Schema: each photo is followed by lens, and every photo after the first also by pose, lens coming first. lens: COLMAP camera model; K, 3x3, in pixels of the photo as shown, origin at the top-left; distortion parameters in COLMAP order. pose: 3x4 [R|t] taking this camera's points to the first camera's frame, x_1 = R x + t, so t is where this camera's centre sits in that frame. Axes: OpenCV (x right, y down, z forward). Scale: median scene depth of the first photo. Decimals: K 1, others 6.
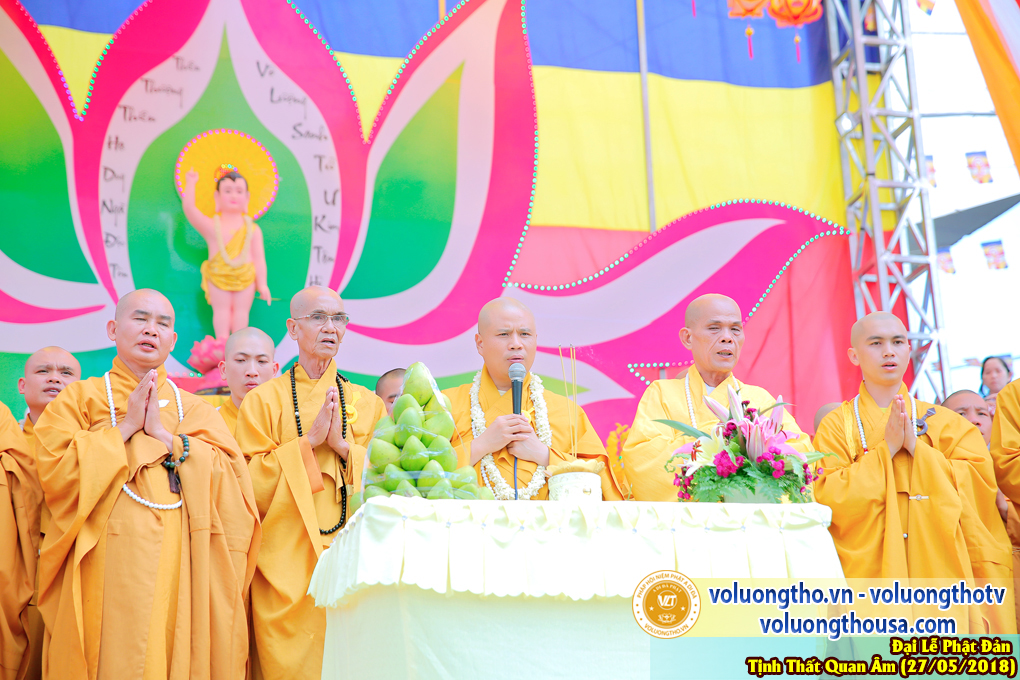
lens RADIAL K [[1853.2, 0, 510.0], [0, 1853.2, 340.0], [0, 0, 1]] dist [0.194239, 0.055406]
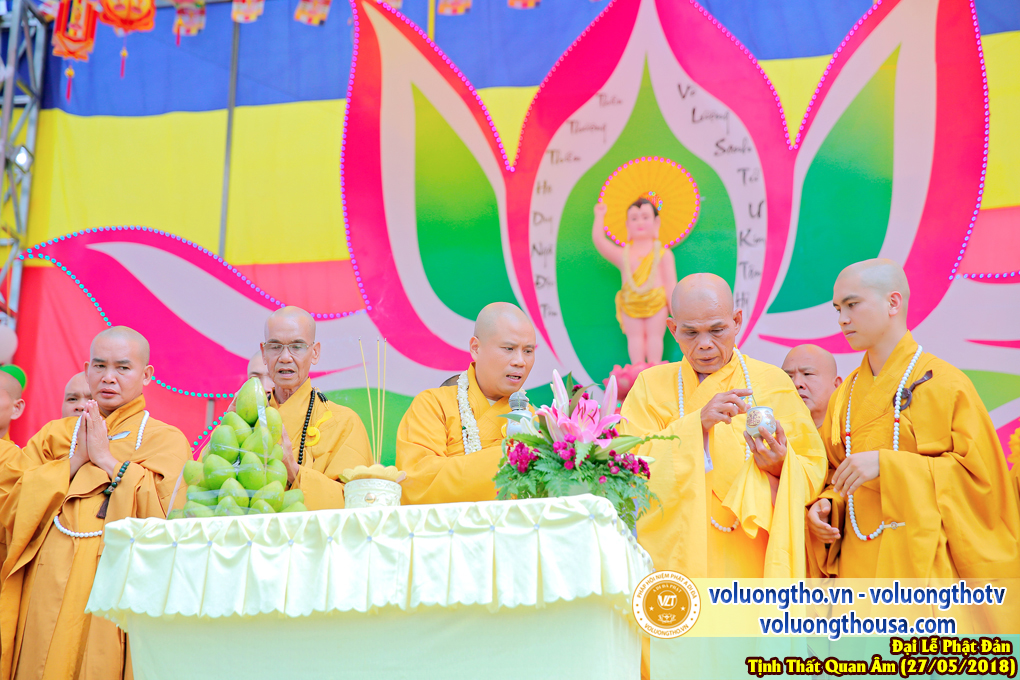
lens RADIAL K [[1840.3, 0, 510.0], [0, 1840.3, 340.0], [0, 0, 1]] dist [0.178572, 0.209666]
pose [[0.890695, -0.104865, -0.442341, 0.208006], [0.095893, 0.994477, -0.042670, 0.019380], [0.444373, -0.004412, 0.895831, 0.081792]]
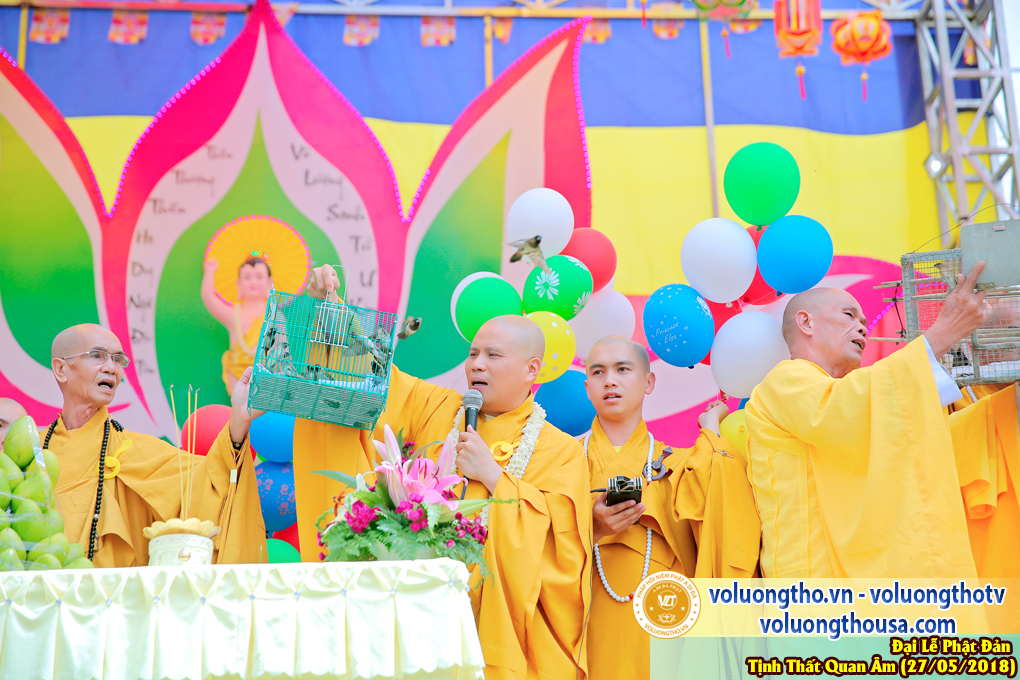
lens RADIAL K [[1863.3, 0, 510.0], [0, 1863.3, 340.0], [0, 0, 1]] dist [0.187286, 0.225786]
pose [[0.984367, -0.056290, -0.166891, 0.133660], [0.046480, 0.996986, -0.062120, 0.017376], [0.169885, 0.053391, 0.984017, 0.072727]]
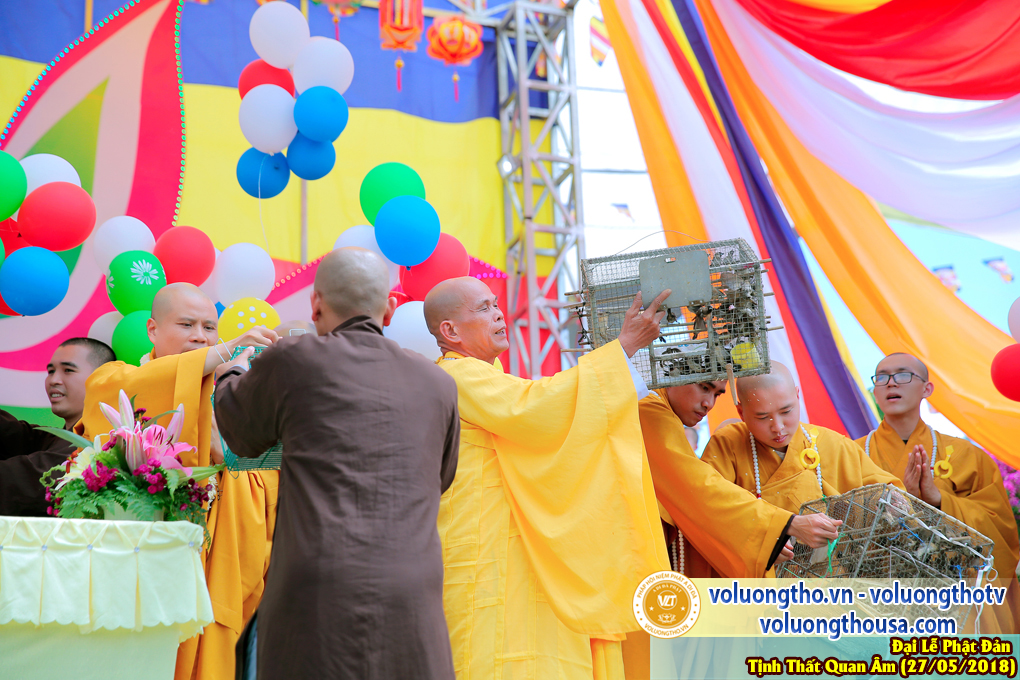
lens RADIAL K [[1840.3, 0, 510.0], [0, 1840.3, 340.0], [0, 0, 1]] dist [0.178572, 0.209666]
pose [[0.993621, 0.038980, 0.105822, 0.087989], [-0.035519, 0.998777, -0.034394, 0.010199], [-0.107033, 0.030416, 0.993790, 0.037935]]
